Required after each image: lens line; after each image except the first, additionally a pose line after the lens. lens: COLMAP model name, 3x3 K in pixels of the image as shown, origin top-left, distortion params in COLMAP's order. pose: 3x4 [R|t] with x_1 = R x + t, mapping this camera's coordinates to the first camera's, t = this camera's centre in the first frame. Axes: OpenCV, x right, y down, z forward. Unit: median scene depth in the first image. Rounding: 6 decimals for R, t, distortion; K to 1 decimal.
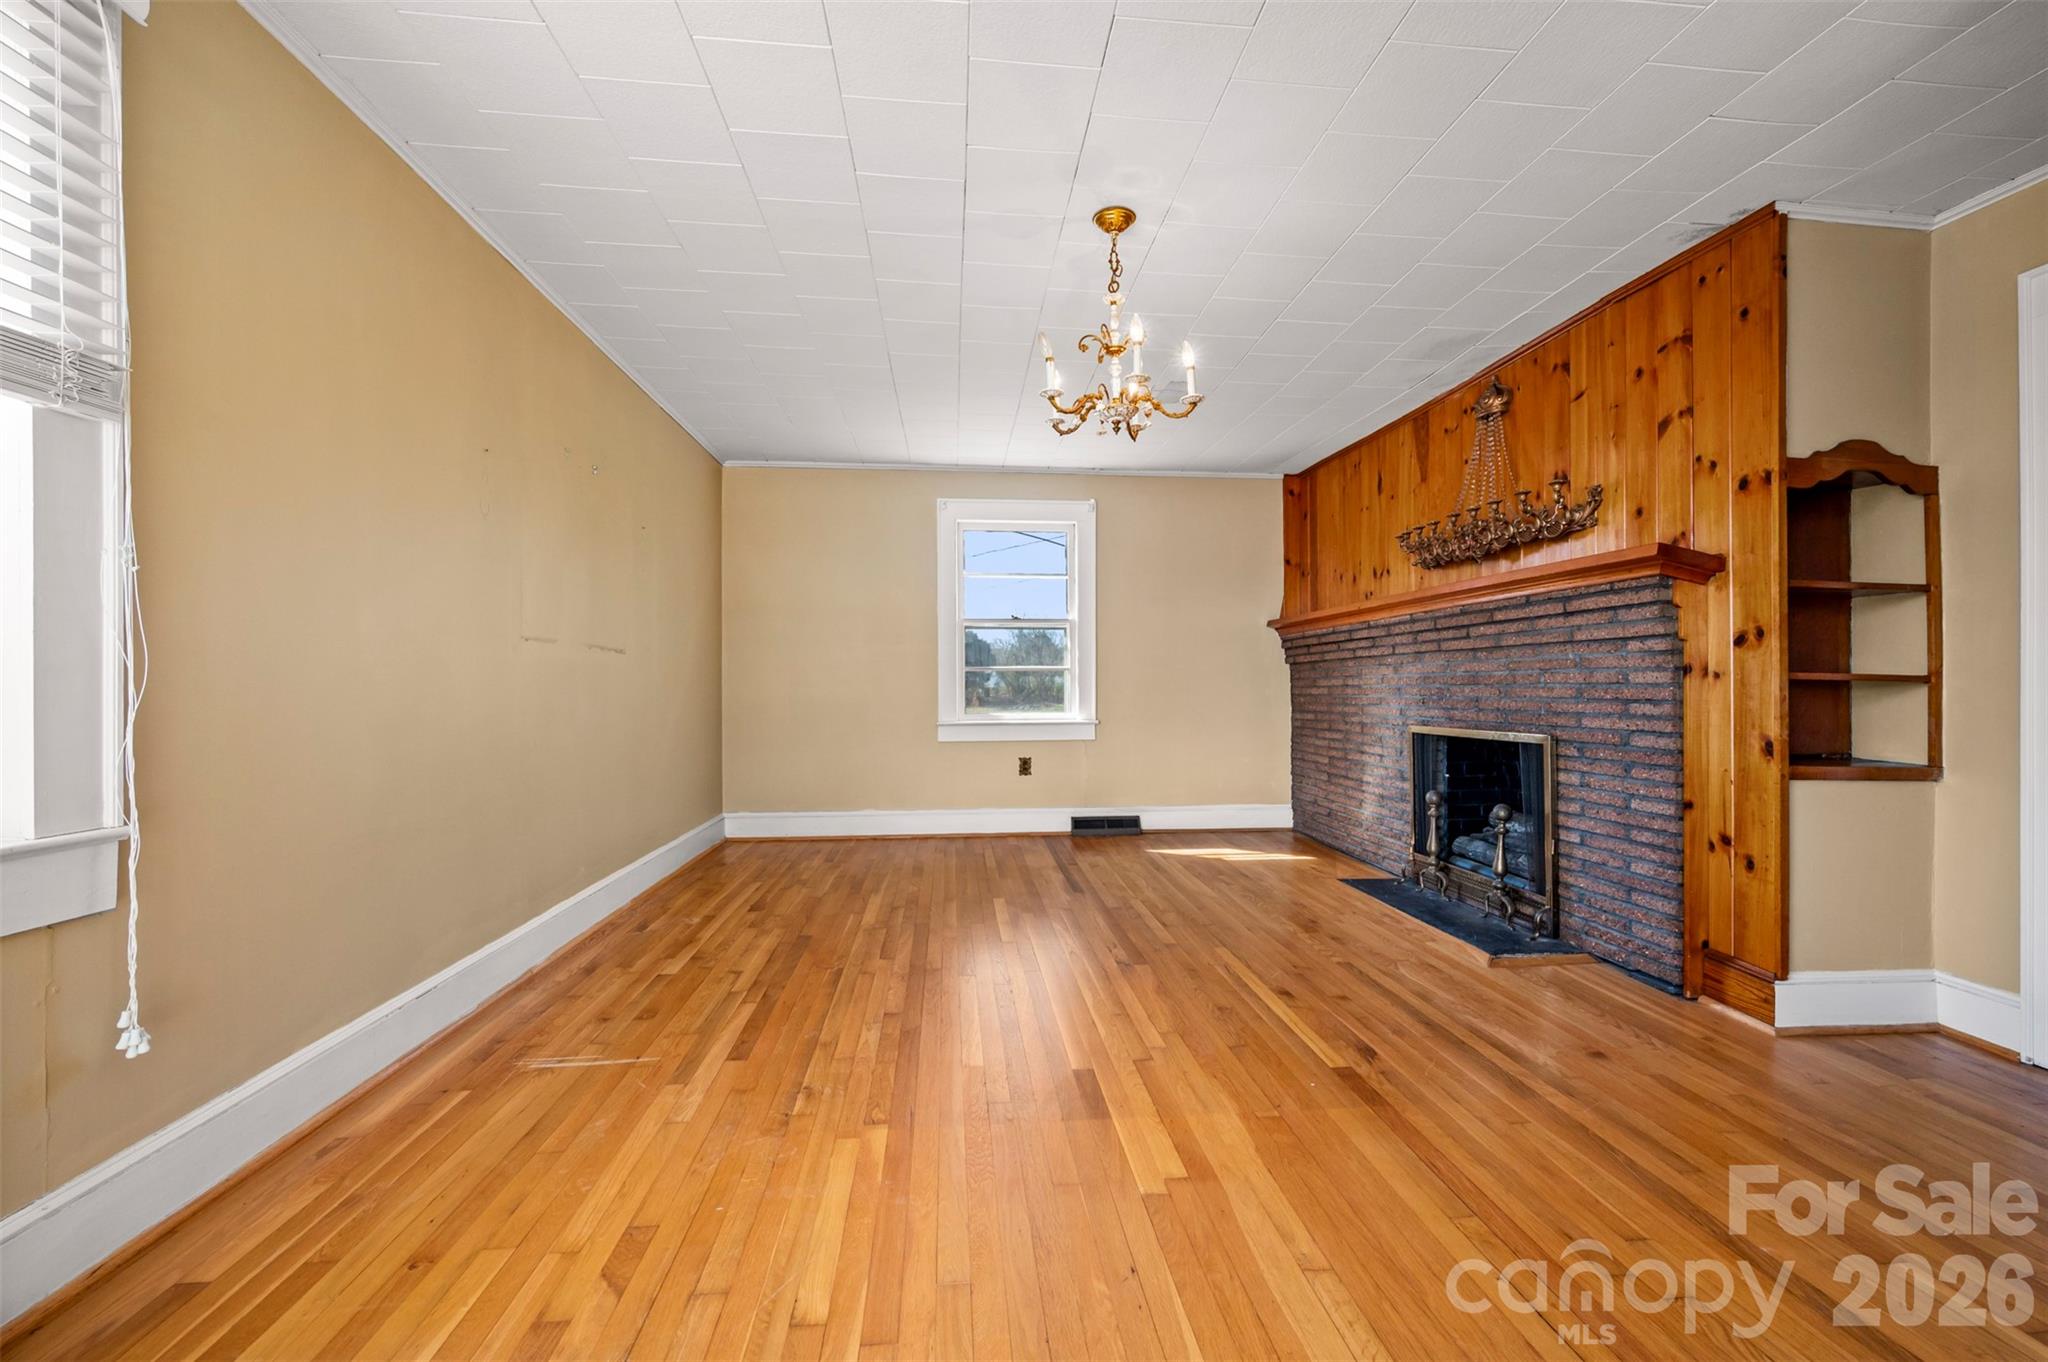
lens RADIAL K [[818.2, 0, 1025.2], [0, 818.2, 683.8], [0, 0, 1]] dist [-0.002845, 0.000177]
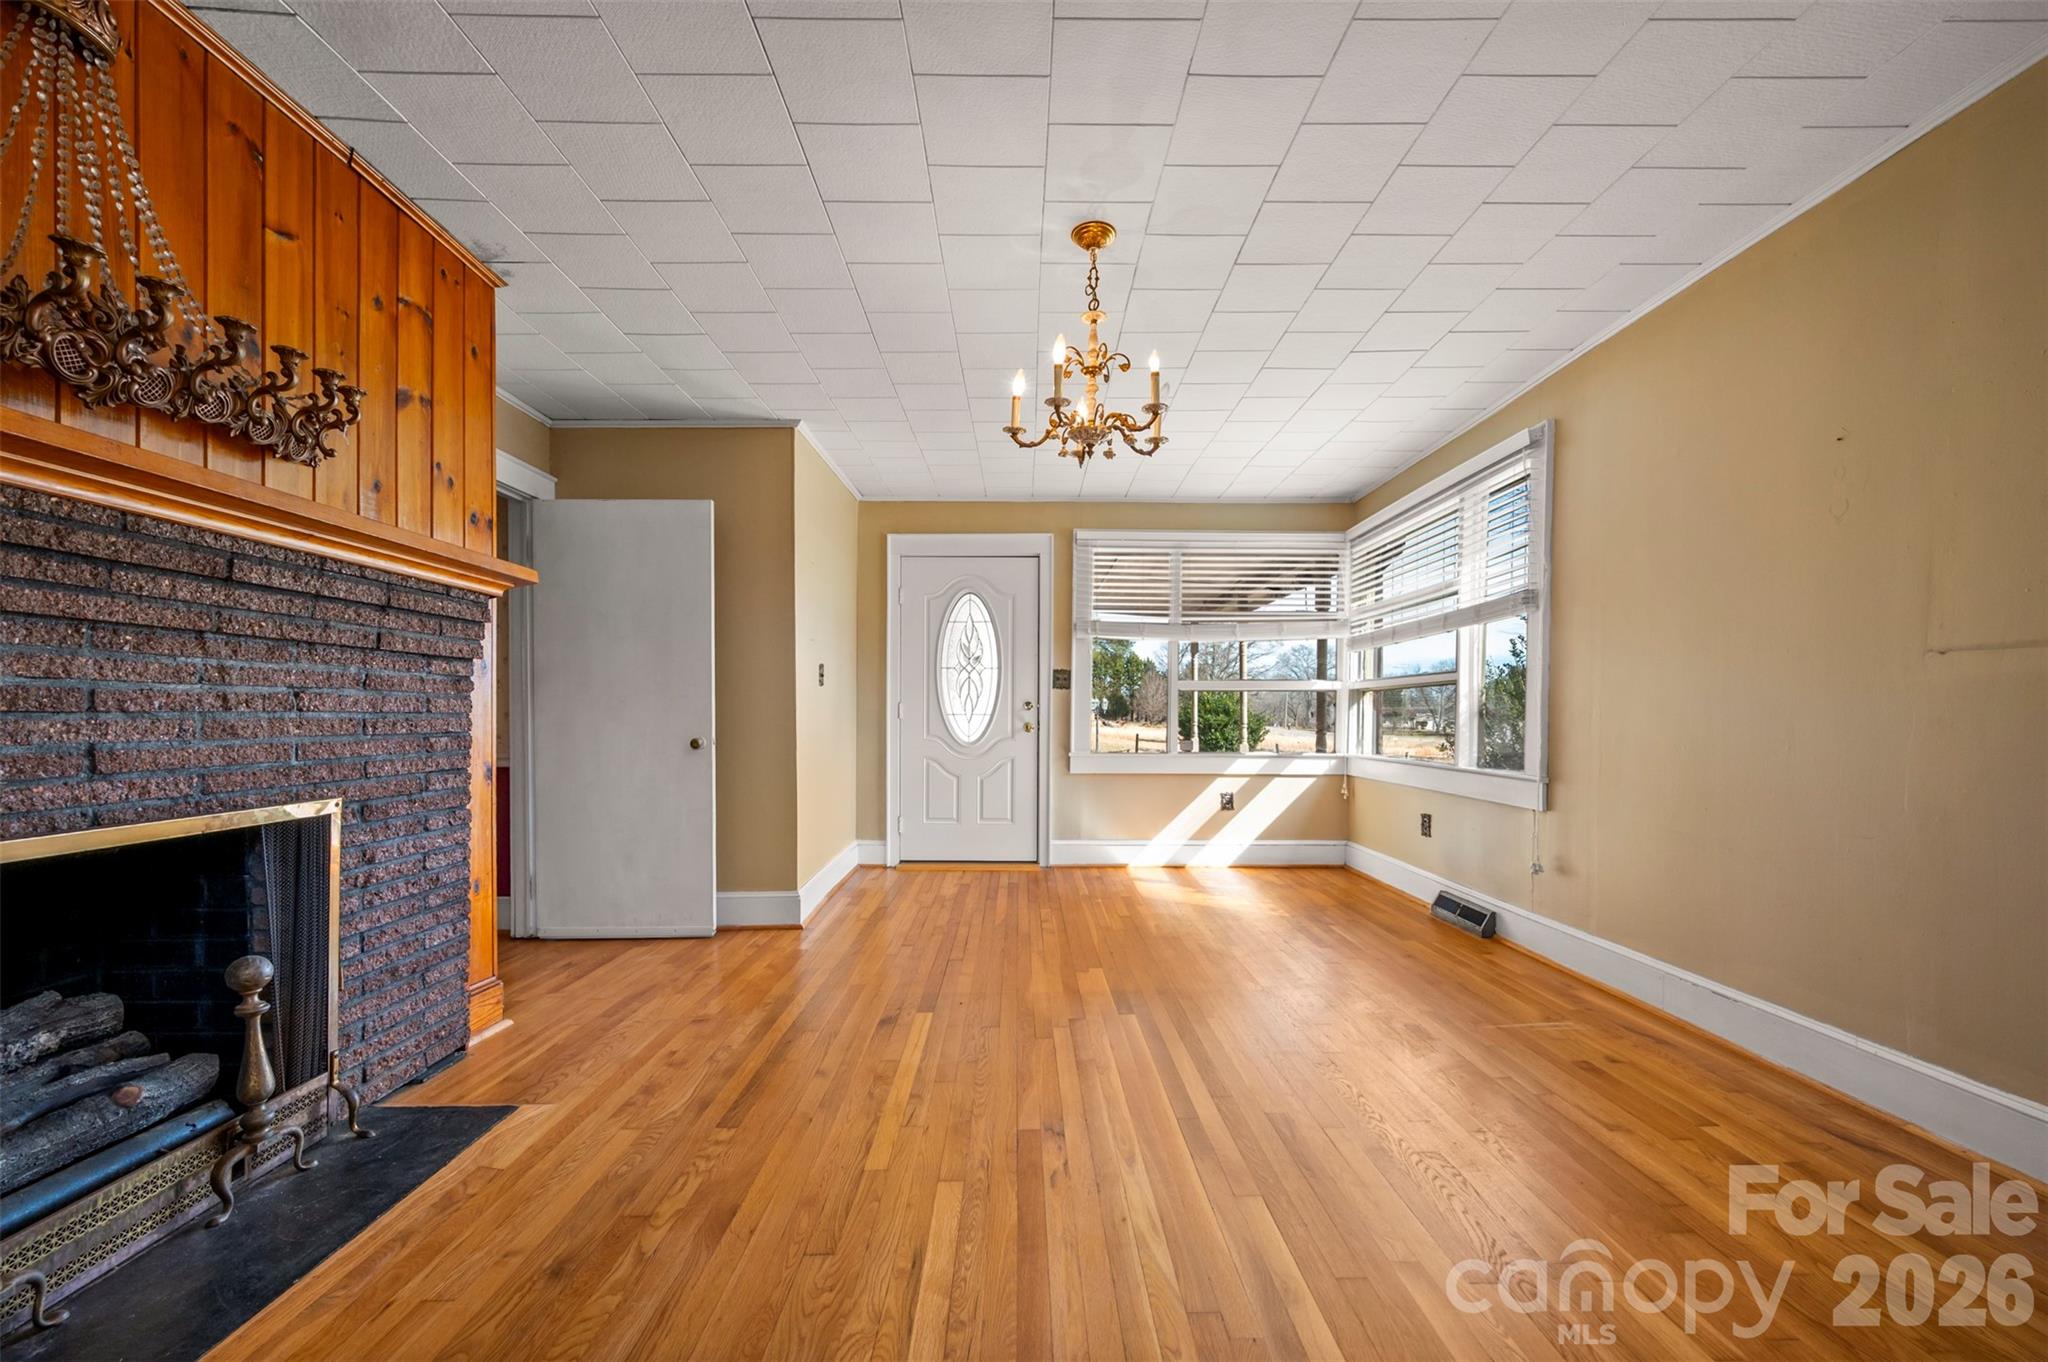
lens RADIAL K [[818.2, 0, 1019.5], [0, 818.2, 726.4], [0, 0, 1]] dist [-0.002845, 0.000177]
pose [[-0.995732, -0.003417, 0.092227, 0.087644], [-0.002398, 0.999935, 0.011156, 0.002171], [-0.092259, 0.010887, -0.995676, 1.655549]]
